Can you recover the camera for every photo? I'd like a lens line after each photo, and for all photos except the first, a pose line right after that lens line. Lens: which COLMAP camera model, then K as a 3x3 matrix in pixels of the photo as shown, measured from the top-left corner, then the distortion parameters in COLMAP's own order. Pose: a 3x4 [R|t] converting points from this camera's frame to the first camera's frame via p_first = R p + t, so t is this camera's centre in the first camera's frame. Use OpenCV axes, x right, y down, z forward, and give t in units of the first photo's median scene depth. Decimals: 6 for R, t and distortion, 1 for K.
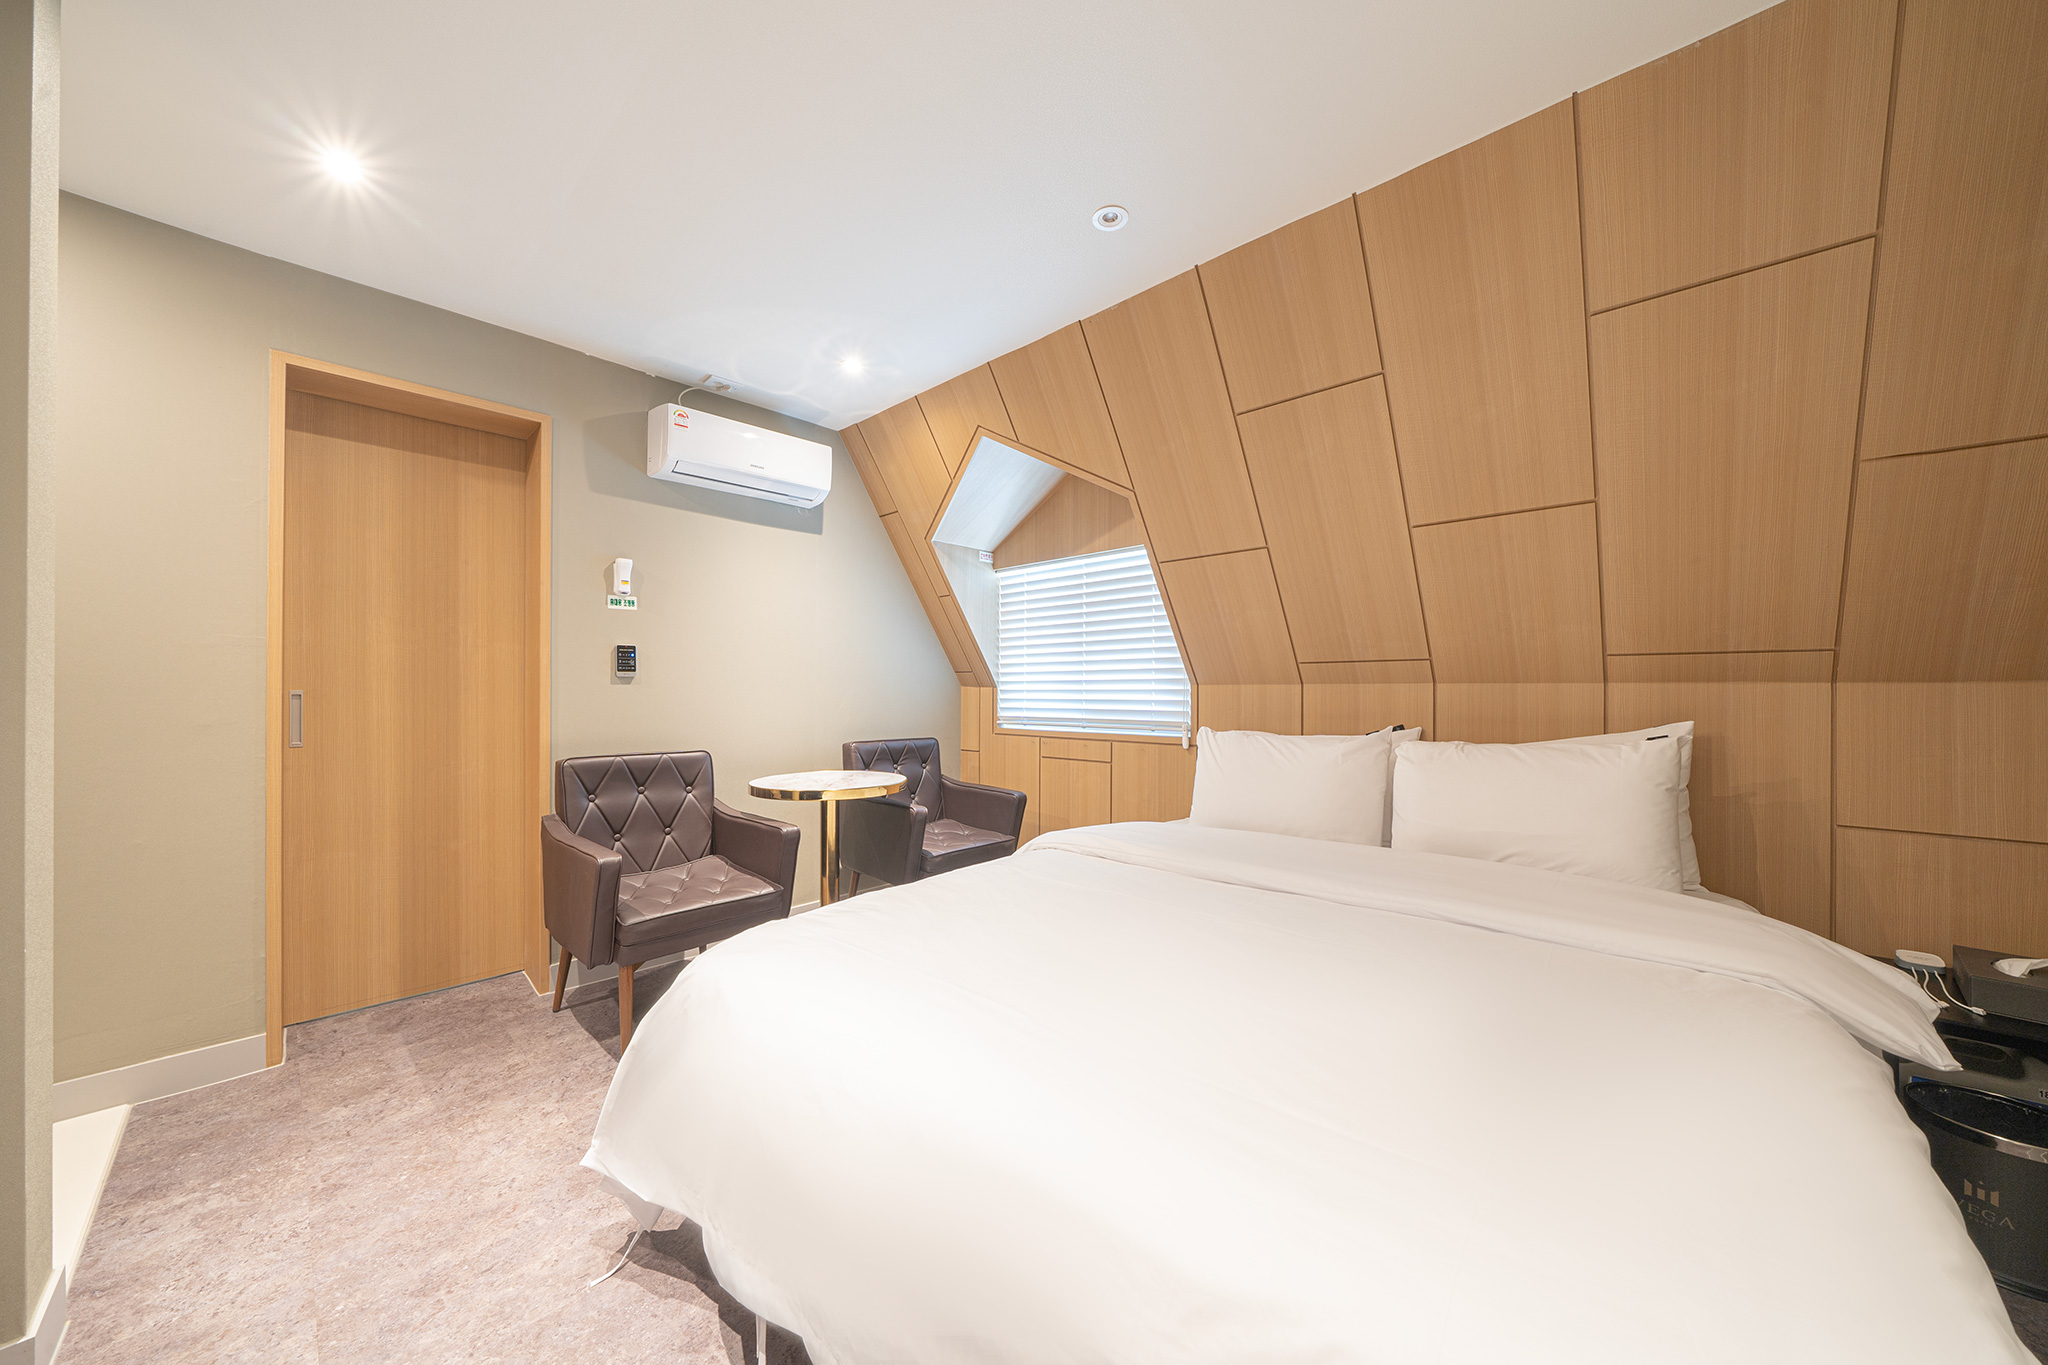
lens RADIAL K [[700.6, 0, 1021.0], [0, 700.6, 688.7], [0, 0, 1]] dist [-0.001483, 0.000333]
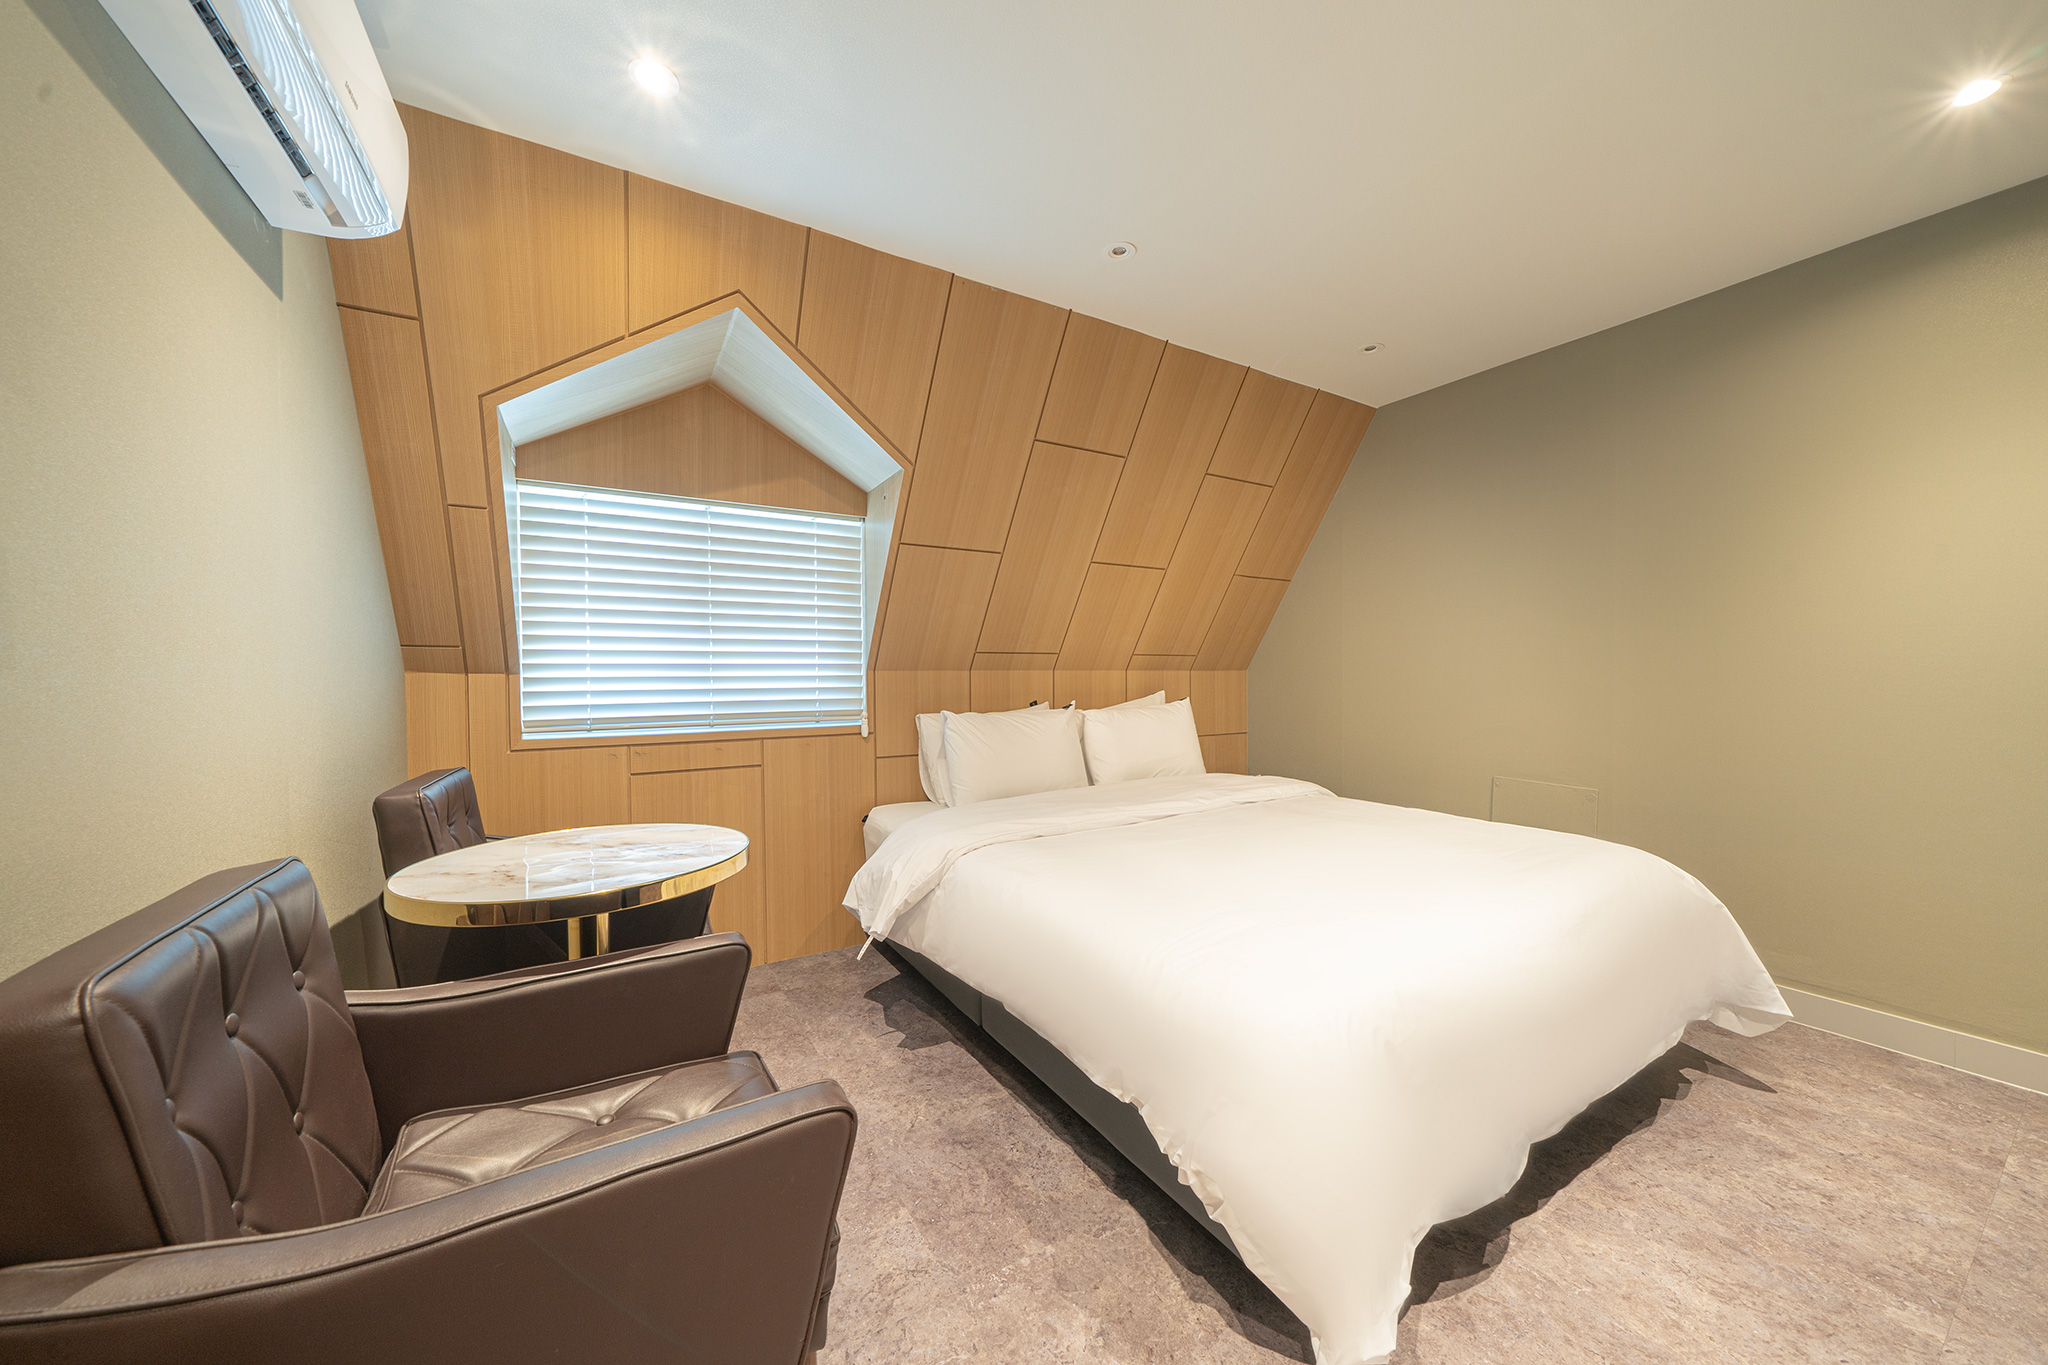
lens RADIAL K [[665.6, 0, 1011.6], [0, 665.6, 667.3], [0, 0, 1]] dist [0.000338, 0.000081]
pose [[0.290075, 0.009389, 0.956958, -0.579880], [0.003345, 0.999936, -0.010825, 0.000498], [-0.956998, 0.006342, 0.290025, 0.542133]]
